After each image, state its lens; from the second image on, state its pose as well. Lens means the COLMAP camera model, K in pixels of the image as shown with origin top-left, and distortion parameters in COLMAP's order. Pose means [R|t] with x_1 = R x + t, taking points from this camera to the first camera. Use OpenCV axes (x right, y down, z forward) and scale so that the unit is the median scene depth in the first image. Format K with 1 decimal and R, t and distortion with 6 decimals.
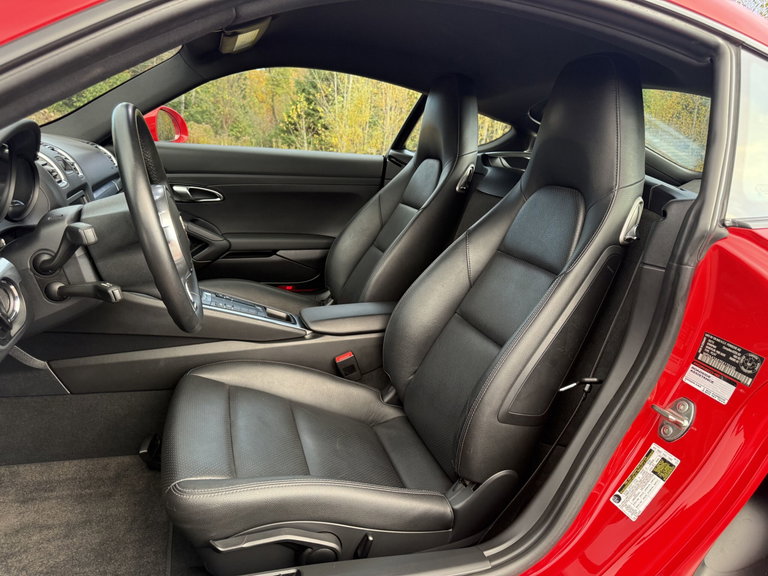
lens RADIAL K [[543.0, 0, 384.0], [0, 543.0, 288.0], [0, 0, 1]] dist [0.052066, -0.074730]
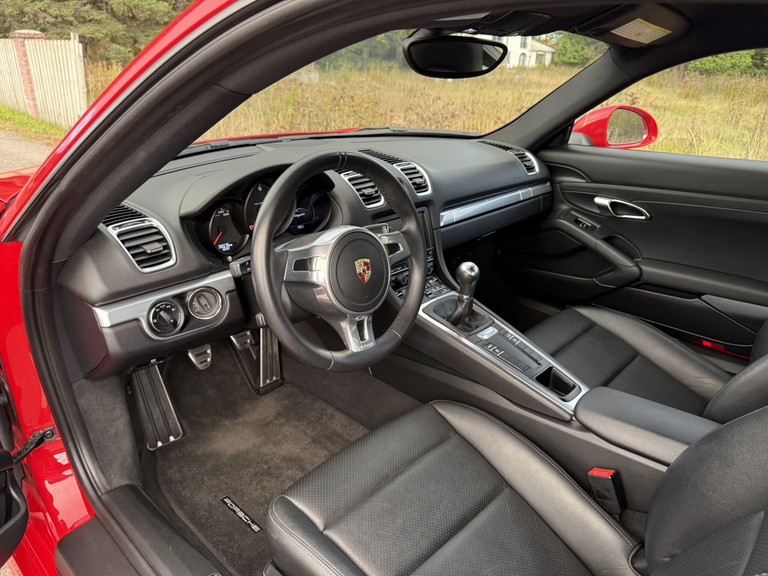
lens RADIAL K [[543.0, 0, 384.0], [0, 543.0, 288.0], [0, 0, 1]] dist [0.052066, -0.074730]
pose [[0.470437, 0.252420, -0.845561, 0.404910], [-0.202980, 0.963474, 0.174689, -0.208915], [0.858771, 0.089452, 0.504490, 0.425525]]
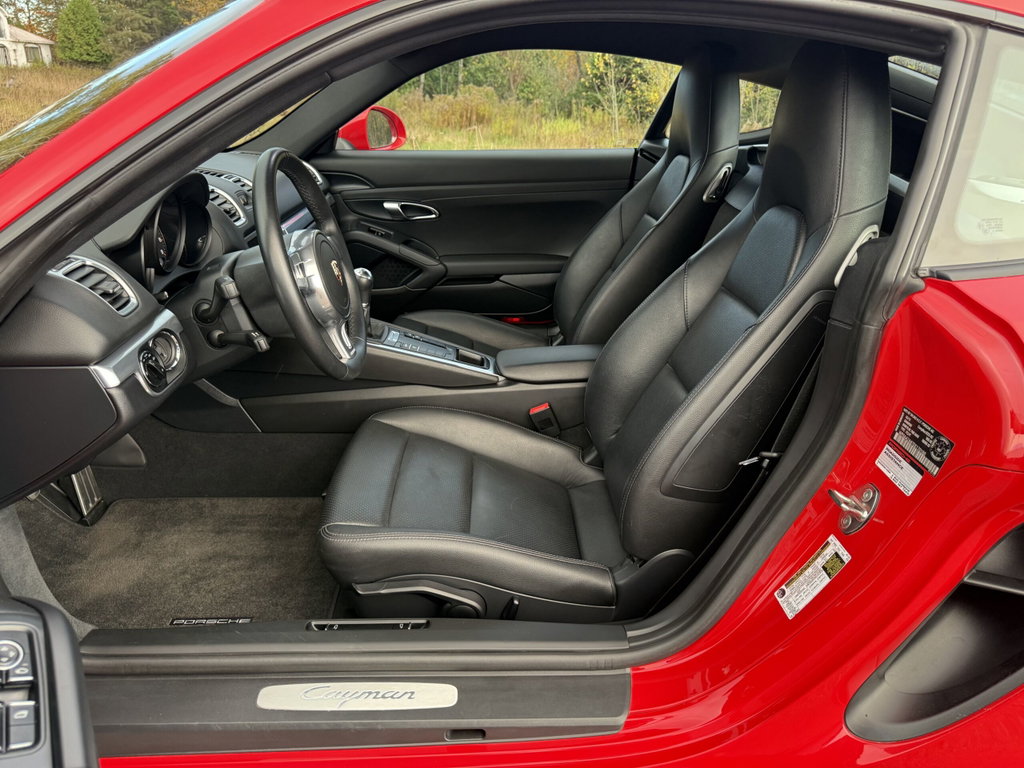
lens RADIAL K [[730.0, 0, 512.0], [0, 730.0, 384.0], [0, 0, 1]] dist [0.058562, -0.071925]
pose [[0.957434, 0.039617, -0.285921, 0.255491], [-0.007319, 0.993550, 0.113158, -0.051532], [0.288560, -0.106249, 0.951548, -0.139409]]
